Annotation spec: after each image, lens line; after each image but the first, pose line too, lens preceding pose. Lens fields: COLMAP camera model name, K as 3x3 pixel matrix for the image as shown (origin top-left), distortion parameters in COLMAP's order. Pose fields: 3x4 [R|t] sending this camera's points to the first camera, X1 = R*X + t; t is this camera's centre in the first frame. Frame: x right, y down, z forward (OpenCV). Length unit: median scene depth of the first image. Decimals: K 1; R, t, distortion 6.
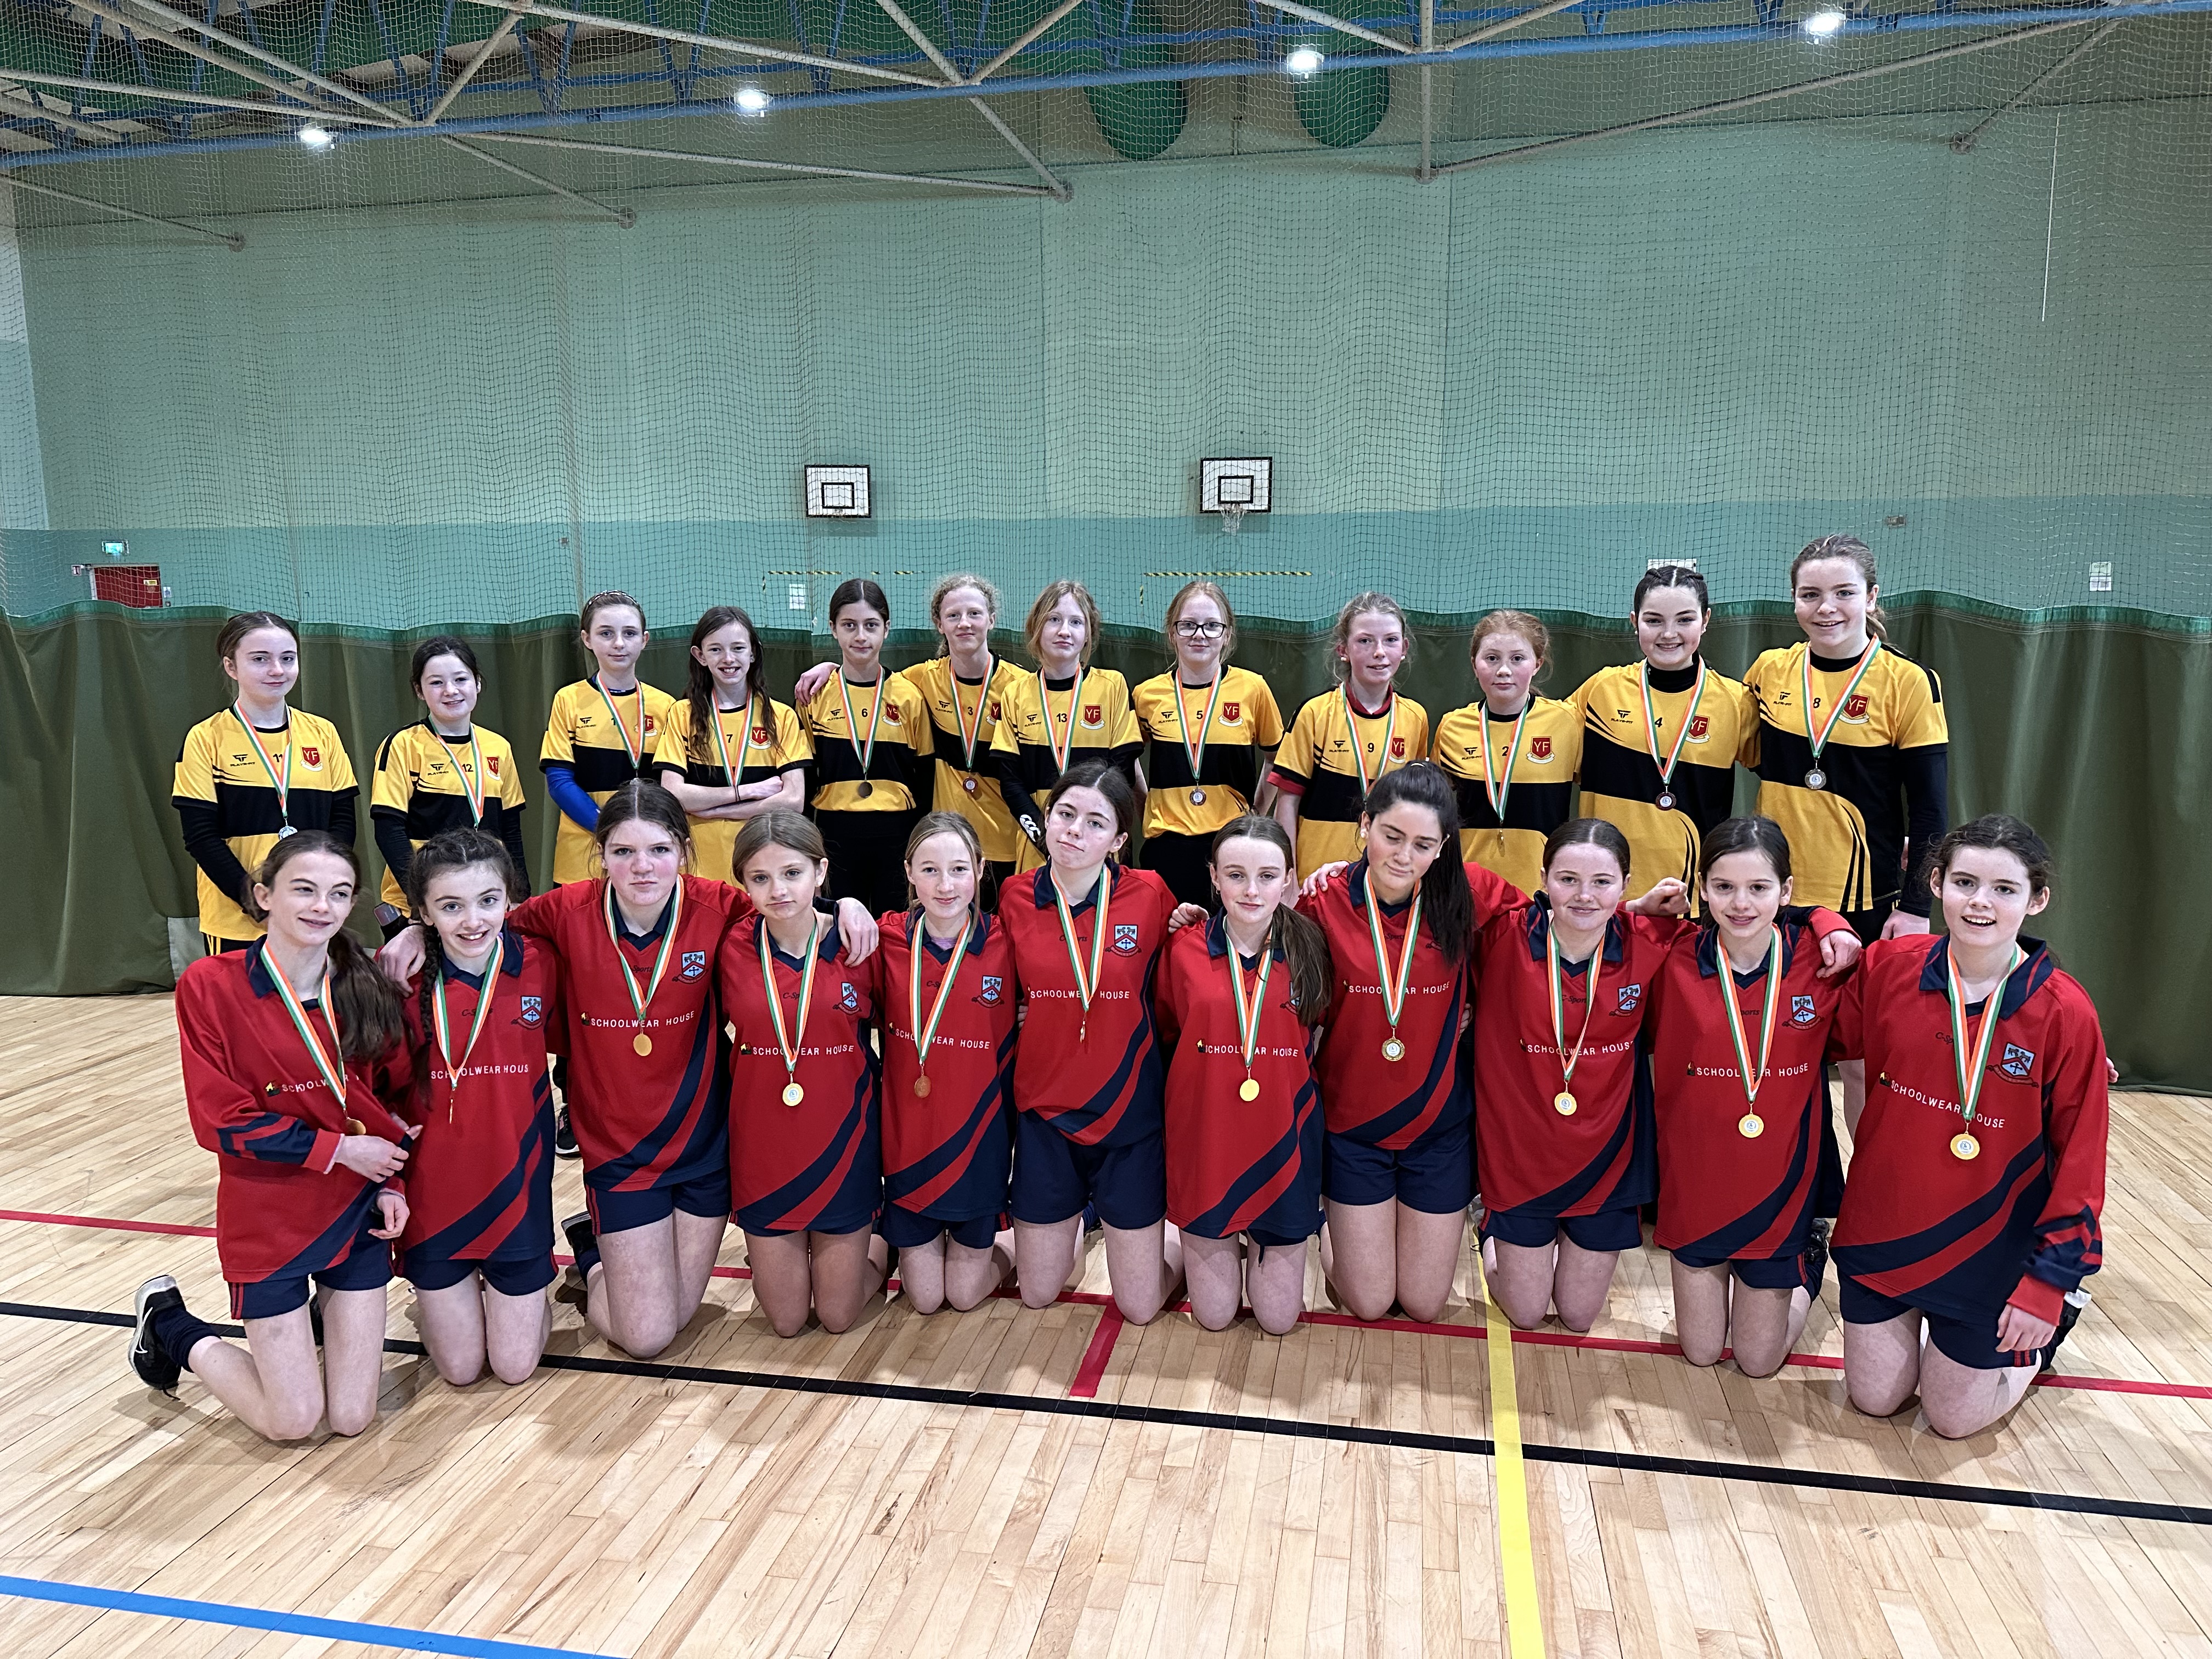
lens RADIAL K [[1562.5, 0, 1143.0], [0, 1562.5, 852.1], [0, 0, 1]] dist [0.015443, -0.024675]
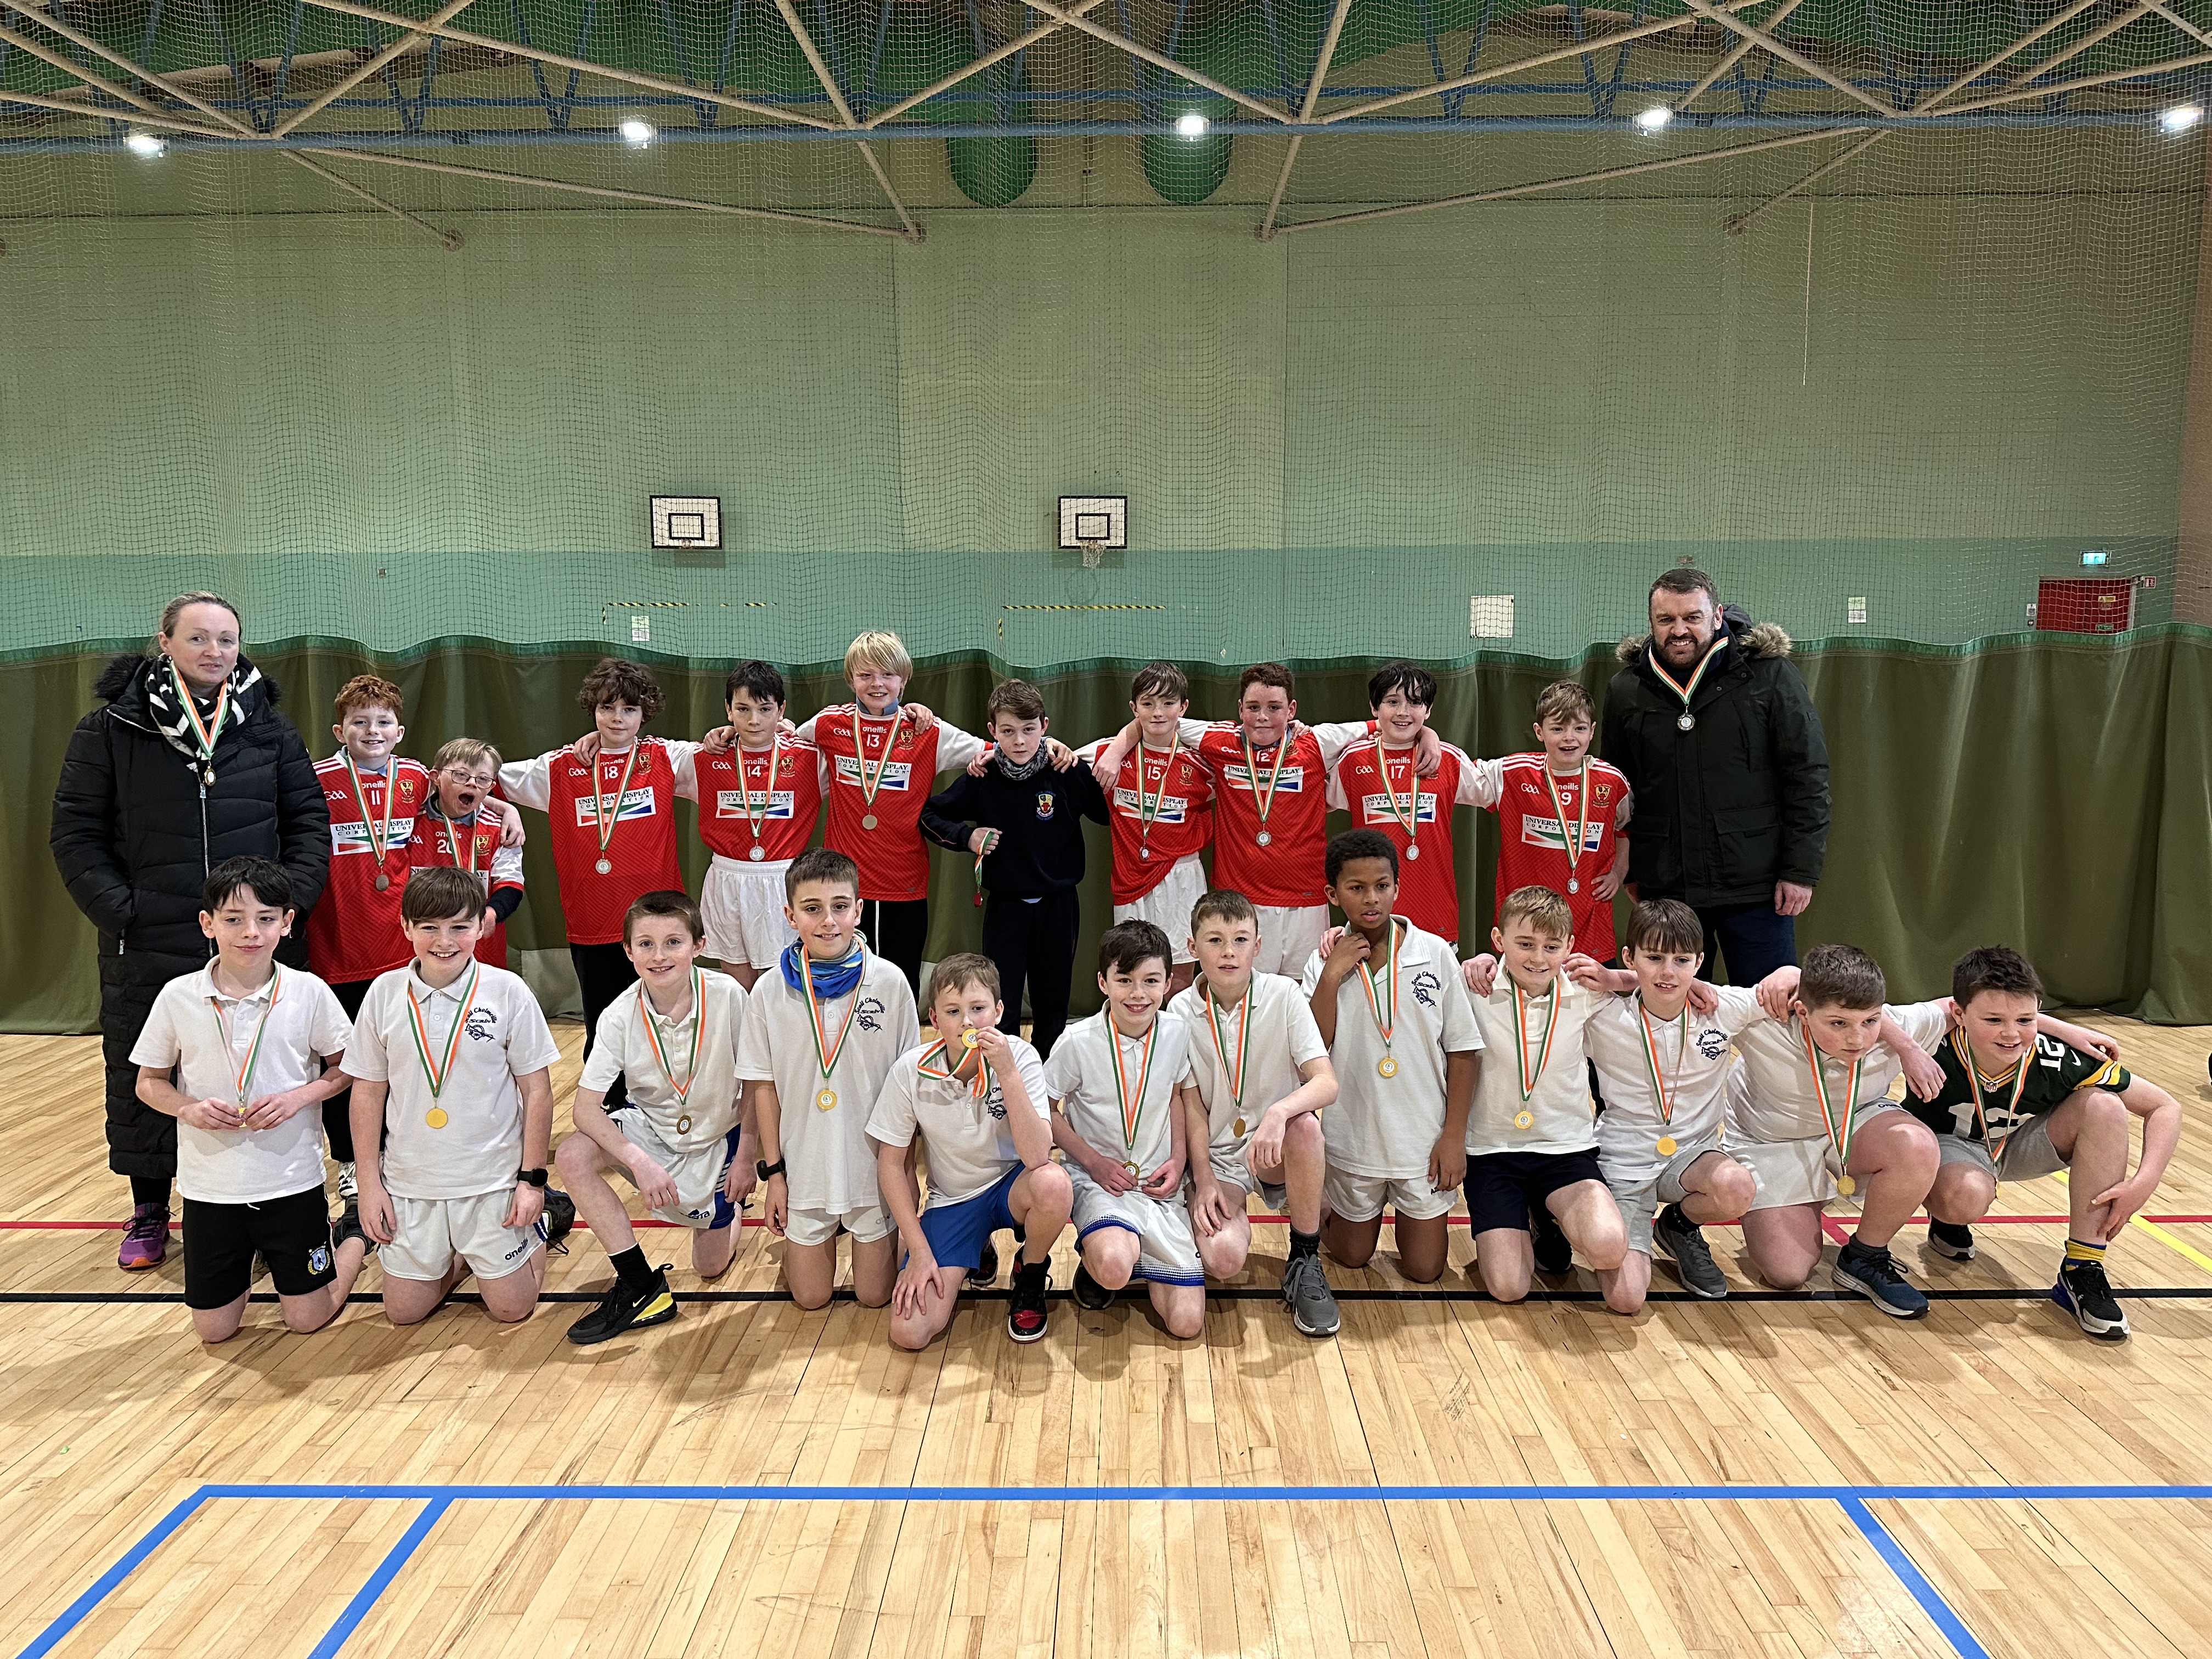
lens RADIAL K [[1562.5, 0, 1094.0], [0, 1562.5, 843.2], [0, 0, 1]] dist [0.015443, -0.024675]
pose [[0.985473, -0.021780, 0.168431, -0.128365], [0.025995, 0.999401, -0.022857, 0.001740], [-0.167833, 0.026903, 0.985448, -0.015913]]
